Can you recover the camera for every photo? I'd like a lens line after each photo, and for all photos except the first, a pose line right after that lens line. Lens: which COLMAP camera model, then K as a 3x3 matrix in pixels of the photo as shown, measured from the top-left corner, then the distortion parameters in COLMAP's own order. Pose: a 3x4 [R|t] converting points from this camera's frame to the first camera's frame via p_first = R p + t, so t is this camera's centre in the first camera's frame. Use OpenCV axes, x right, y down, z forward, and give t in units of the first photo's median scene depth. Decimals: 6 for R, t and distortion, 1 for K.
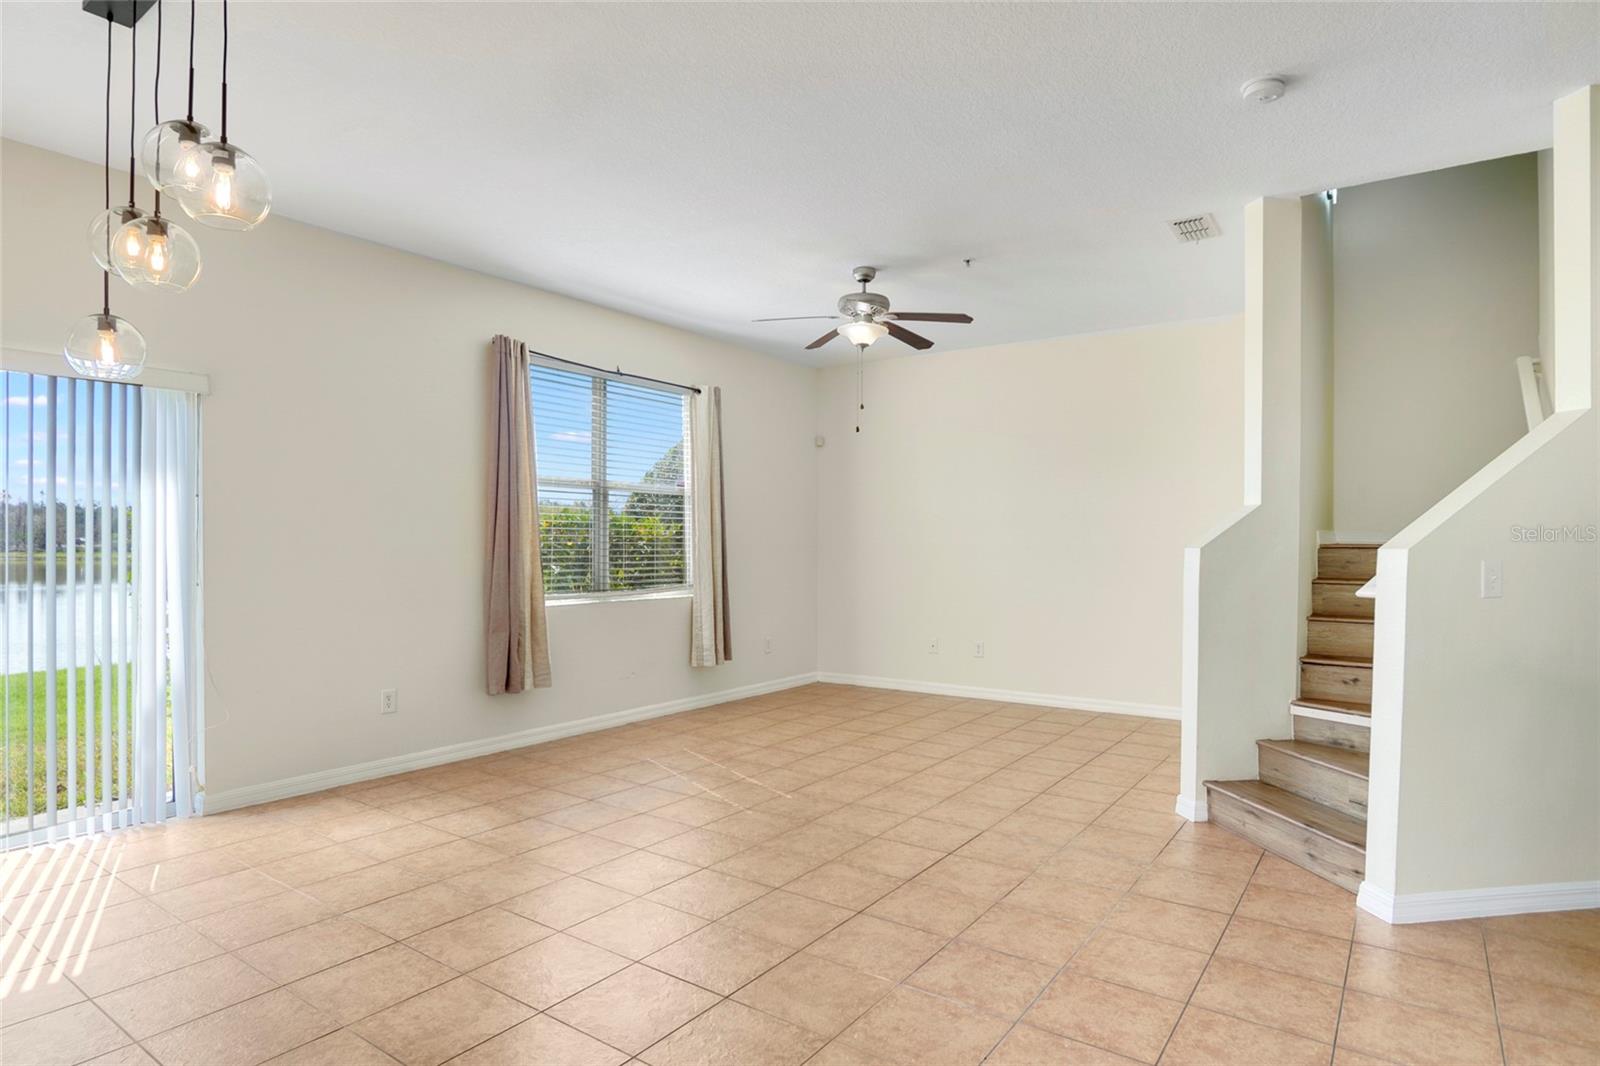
lens RADIAL K [[881.0, 0, 800.4], [0, 881.0, 547.3], [0, 0, 1]] dist [-0.036797, 0.010769]
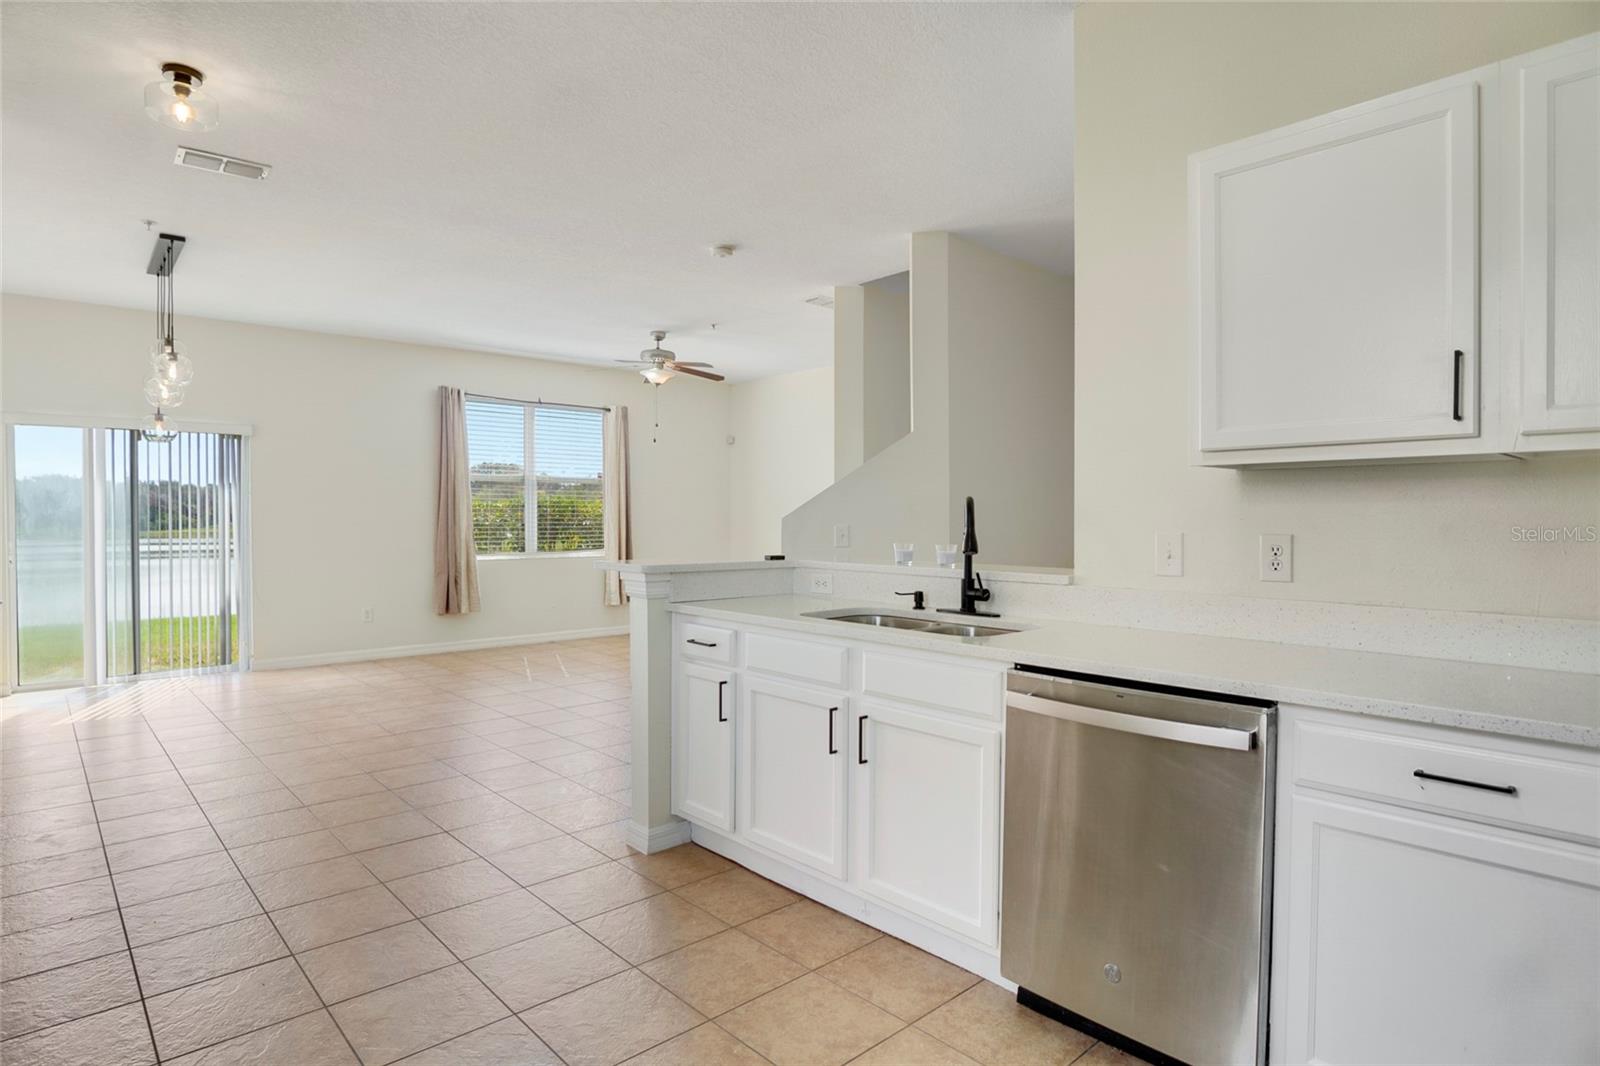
lens RADIAL K [[881.0, 0, 803.1], [0, 881.0, 532.9], [0, 0, 1]] dist [-0.036797, 0.010769]
pose [[0.977998, -0.000740, -0.208611, 0.623302], [0.003115, 0.999934, 0.011059, 0.005890], [0.208589, -0.011465, 0.977936, -0.401883]]
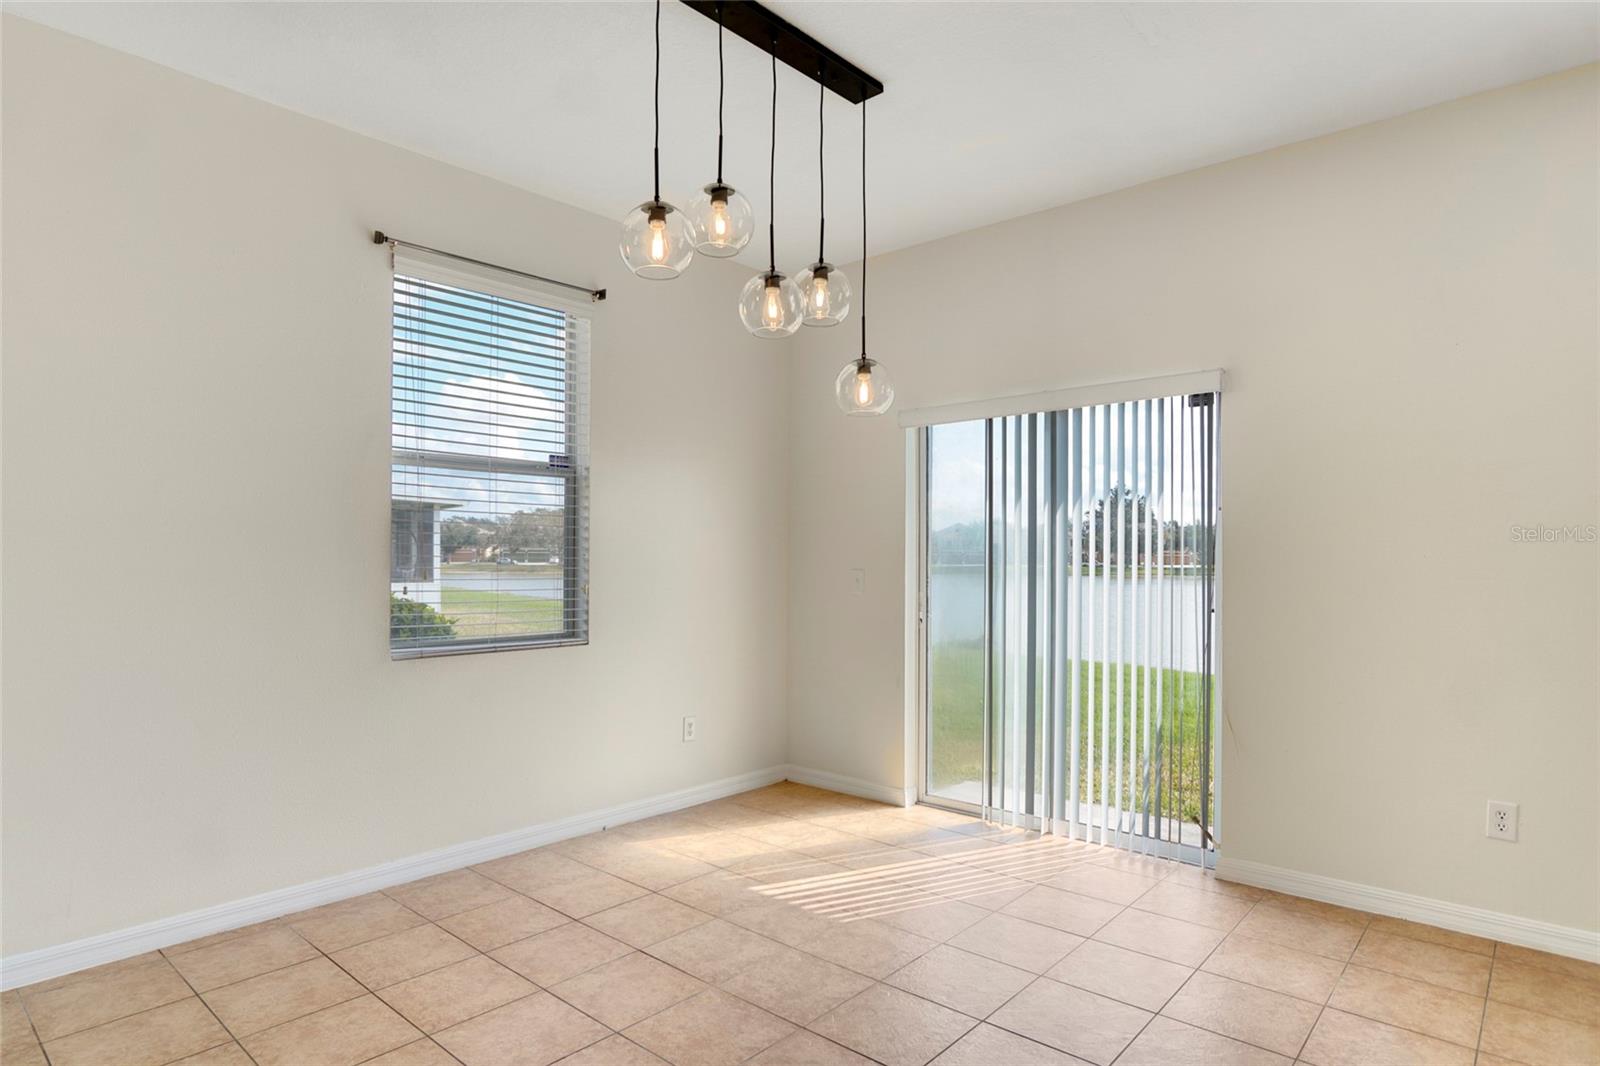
lens RADIAL K [[881.0, 0, 800.2], [0, 881.0, 555.6], [0, 0, 1]] dist [-0.036797, 0.010769]
pose [[-0.102014, -0.005265, -0.994769, 0.172834], [-0.009680, 0.999944, -0.004299, -0.003639], [0.994736, 0.009191, -0.102060, 0.524965]]
